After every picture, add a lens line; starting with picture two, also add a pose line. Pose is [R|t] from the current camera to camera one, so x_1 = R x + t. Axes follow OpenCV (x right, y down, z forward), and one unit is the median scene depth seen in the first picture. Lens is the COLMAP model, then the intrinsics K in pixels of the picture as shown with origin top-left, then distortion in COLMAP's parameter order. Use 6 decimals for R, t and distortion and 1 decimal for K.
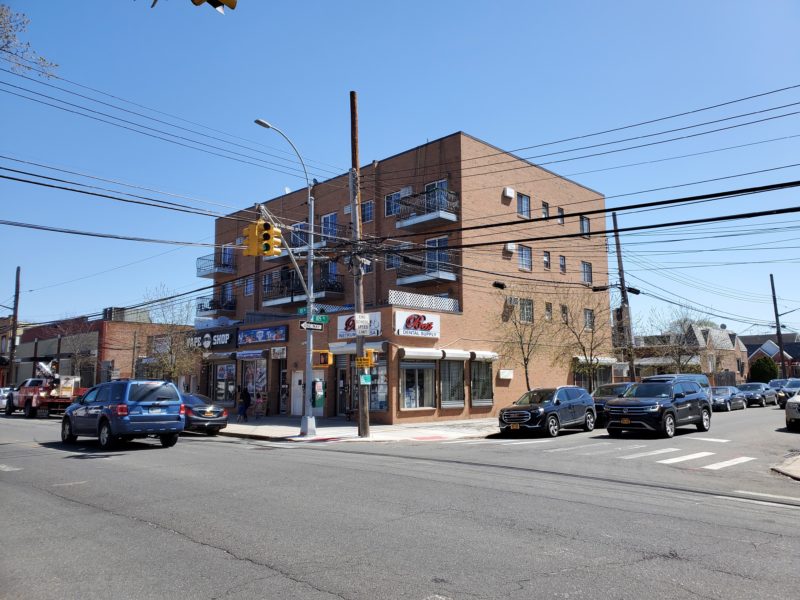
lens RADIAL K [[612.6, 0, 401.2], [0, 612.6, 297.0], [0, 0, 1]] dist [0.142366, -0.290867]
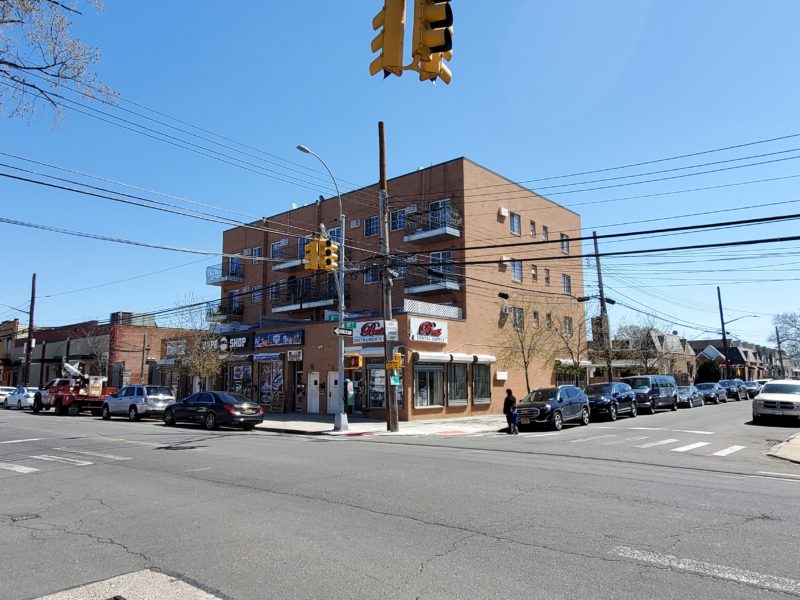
lens RADIAL K [[576.7, 0, 400.0], [0, 576.7, 300.0], [0, 0, 1]] dist [0.001068, 0.000658]
pose [[0.998451, 0.008171, 0.055043, -0.073744], [-0.007835, 0.999949, -0.006324, -0.002731], [-0.055092, 0.005883, 0.998464, -0.027632]]
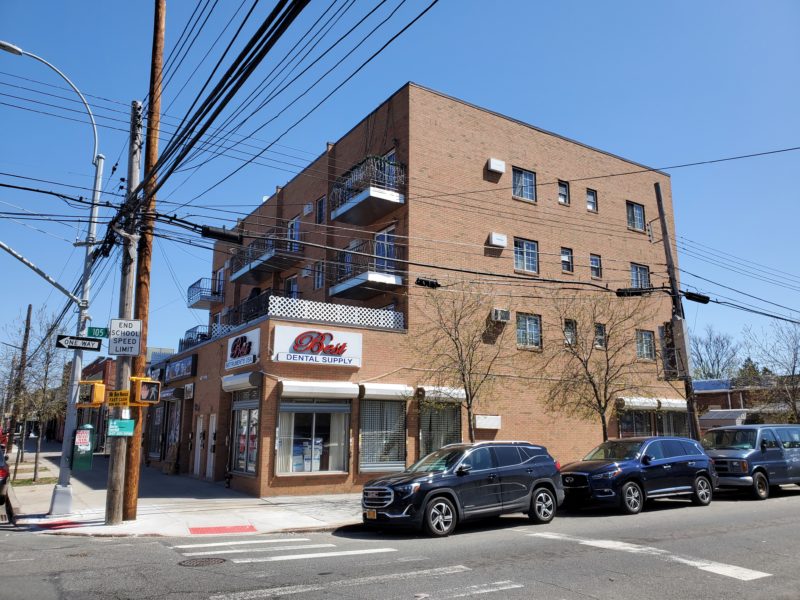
lens RADIAL K [[619.3, 0, 396.9], [0, 619.3, 291.5], [0, 0, 1]] dist [0.027204, -0.002898]
pose [[0.973585, -0.038384, -0.225077, 0.241383], [0.019526, 0.996154, -0.085421, 0.040219], [0.227490, 0.078770, 0.970589, 0.312977]]
